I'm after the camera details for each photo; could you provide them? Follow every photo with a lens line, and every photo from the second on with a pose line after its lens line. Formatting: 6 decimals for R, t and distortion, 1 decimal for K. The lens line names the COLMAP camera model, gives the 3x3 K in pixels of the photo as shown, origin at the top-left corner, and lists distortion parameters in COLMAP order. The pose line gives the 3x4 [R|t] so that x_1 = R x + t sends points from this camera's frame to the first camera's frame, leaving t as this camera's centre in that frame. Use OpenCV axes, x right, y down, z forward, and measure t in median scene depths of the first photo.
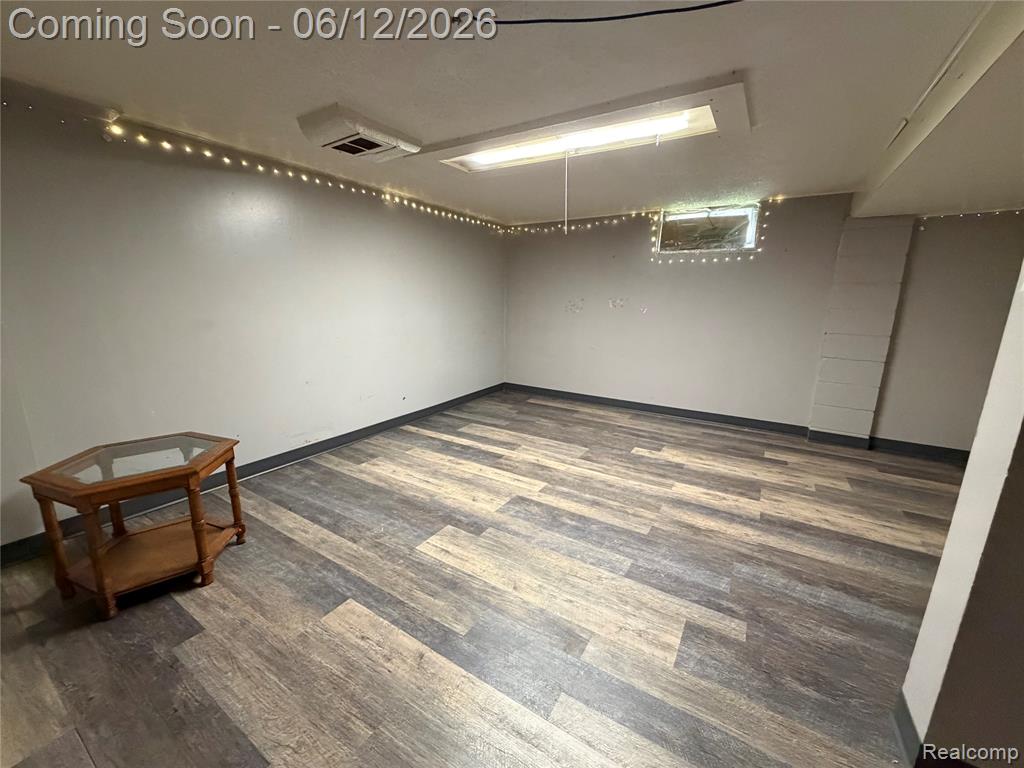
lens RADIAL K [[406.5, 0, 508.8], [0, 406.5, 385.6], [0, 0, 1]] dist [0.000118, -0.000571]
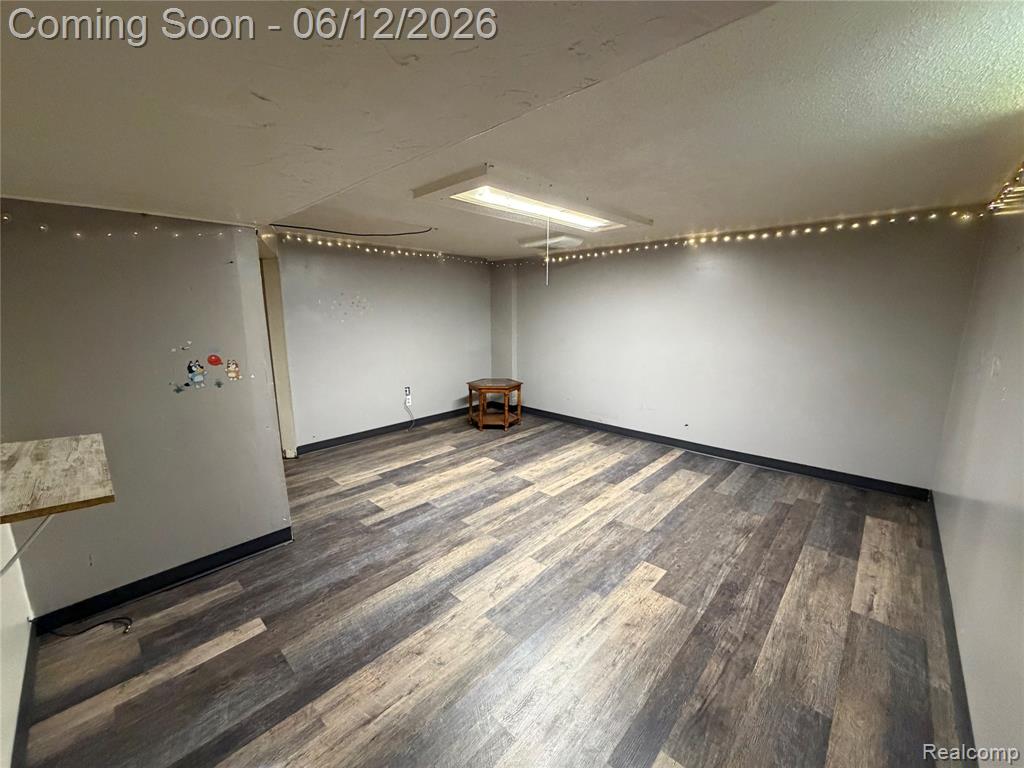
lens RADIAL K [[406.5, 0, 509.2], [0, 406.5, 383.3], [0, 0, 1]] dist [0.000118, -0.000571]
pose [[-0.191512, 0.165619, -0.967416, 1.120352], [-0.207570, 0.956532, 0.204846, -0.258803], [0.959290, 0.240037, -0.148809, 0.931671]]
